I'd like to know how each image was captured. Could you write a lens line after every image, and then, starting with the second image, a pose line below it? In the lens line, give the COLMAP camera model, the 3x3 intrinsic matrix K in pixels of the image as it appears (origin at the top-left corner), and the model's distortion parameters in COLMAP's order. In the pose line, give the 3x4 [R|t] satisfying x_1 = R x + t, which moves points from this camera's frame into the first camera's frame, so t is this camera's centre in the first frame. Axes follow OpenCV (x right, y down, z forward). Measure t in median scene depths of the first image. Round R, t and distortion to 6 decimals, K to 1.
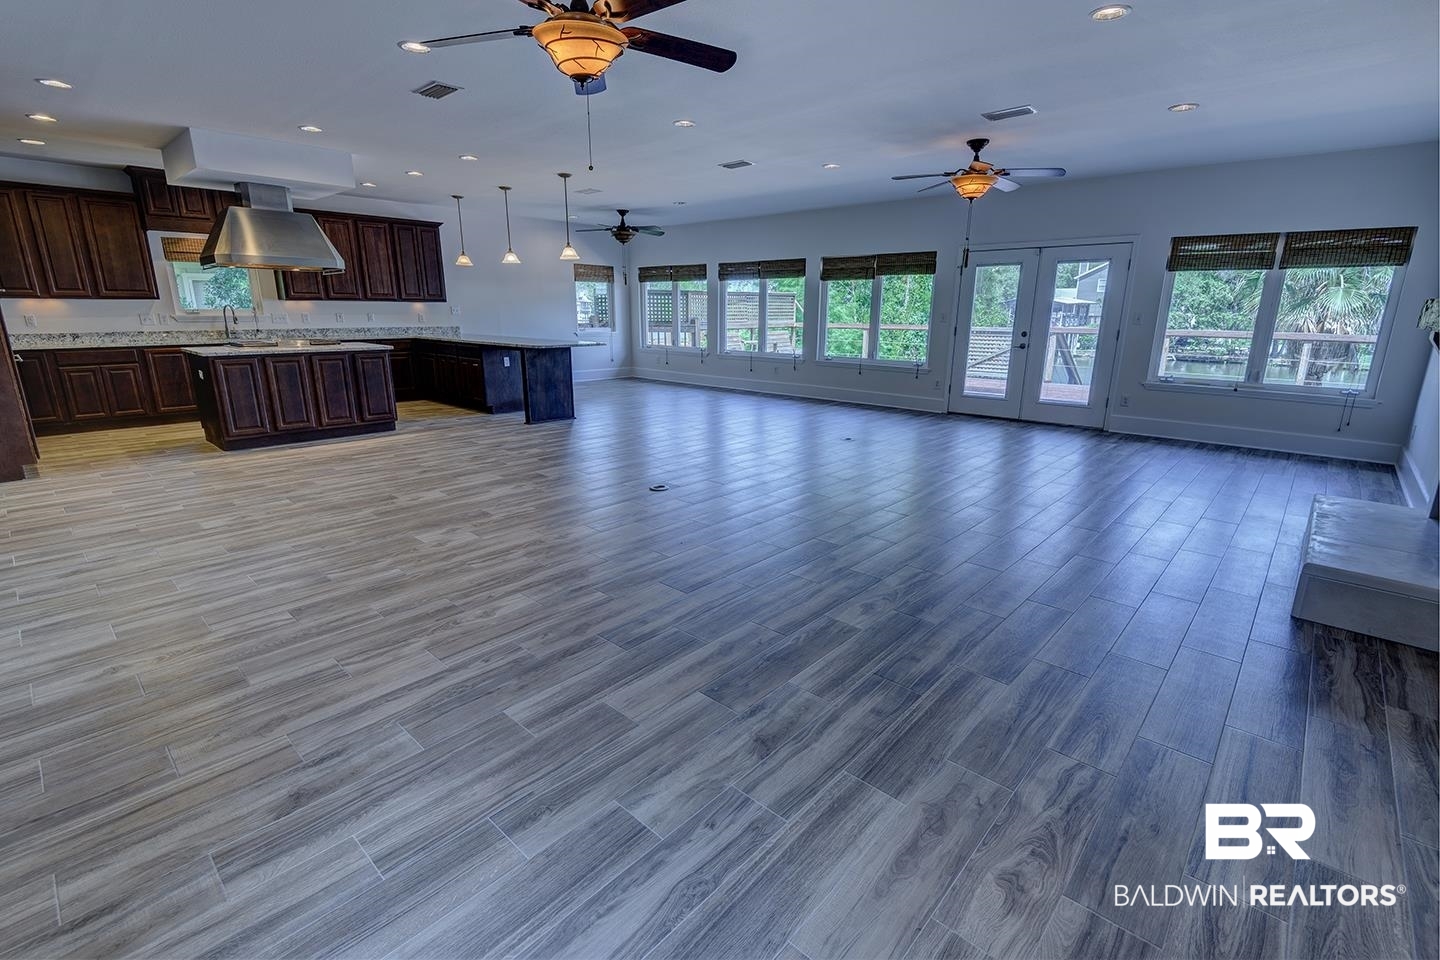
lens RADIAL K [[651.7, 0, 732.5], [0, 651.7, 472.3], [0, 0, 1]] dist [0.004057, -0.000871]
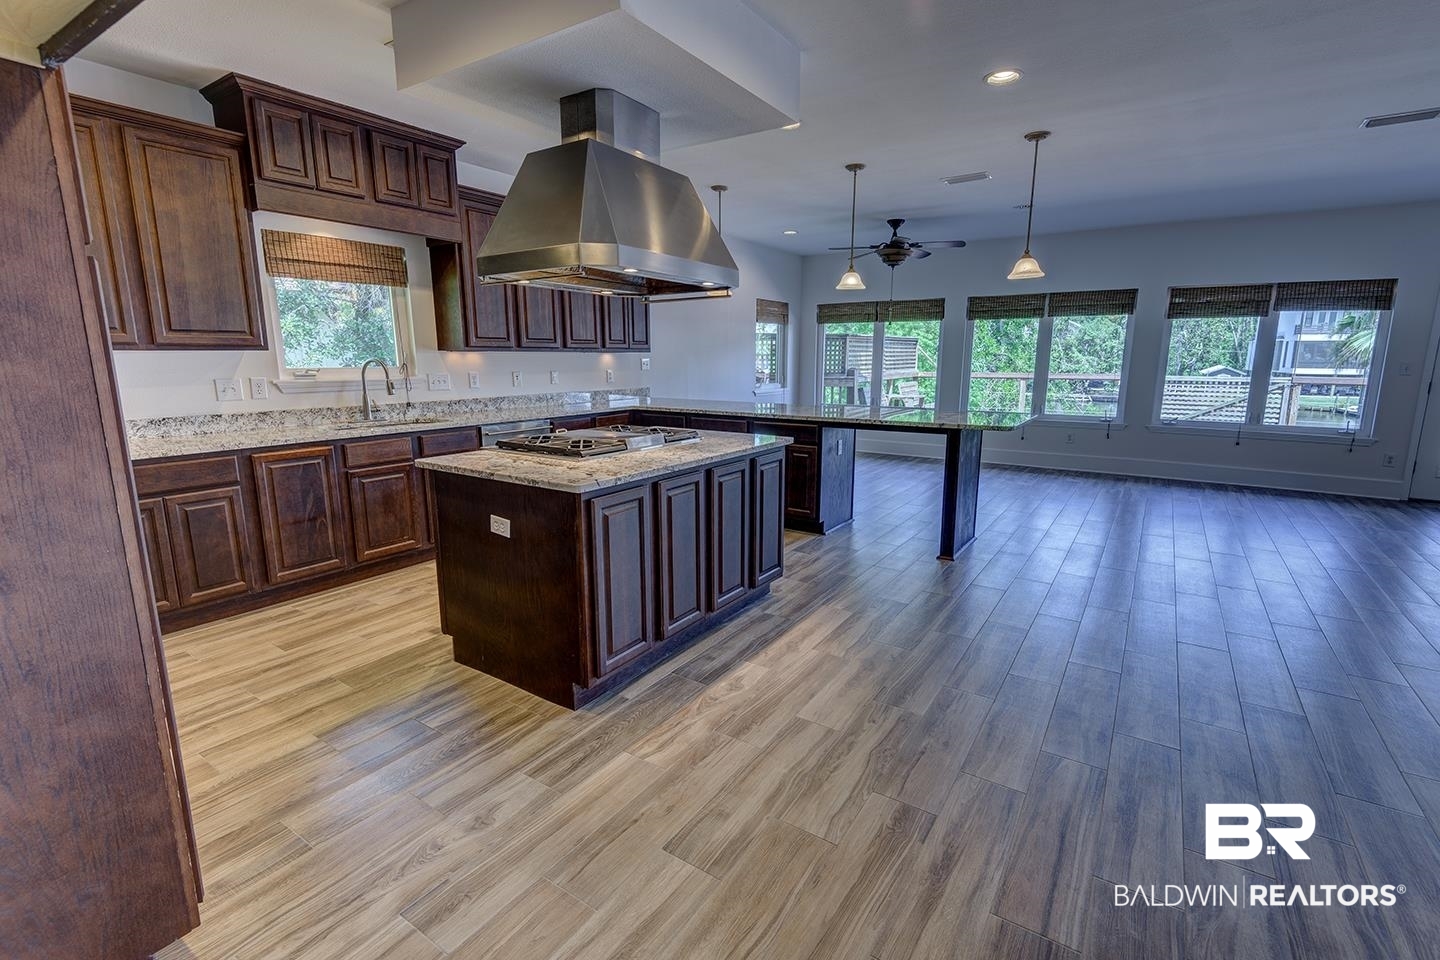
lens RADIAL K [[641.0, 0, 722.8], [0, 641.0, 476.3], [0, 0, 1]] dist [0.036462, -0.022065]
pose [[0.989607, -0.032755, 0.140016, -0.457562], [0.040842, 0.997635, -0.055278, -0.096520], [-0.137875, 0.060422, 0.988605, 0.355653]]
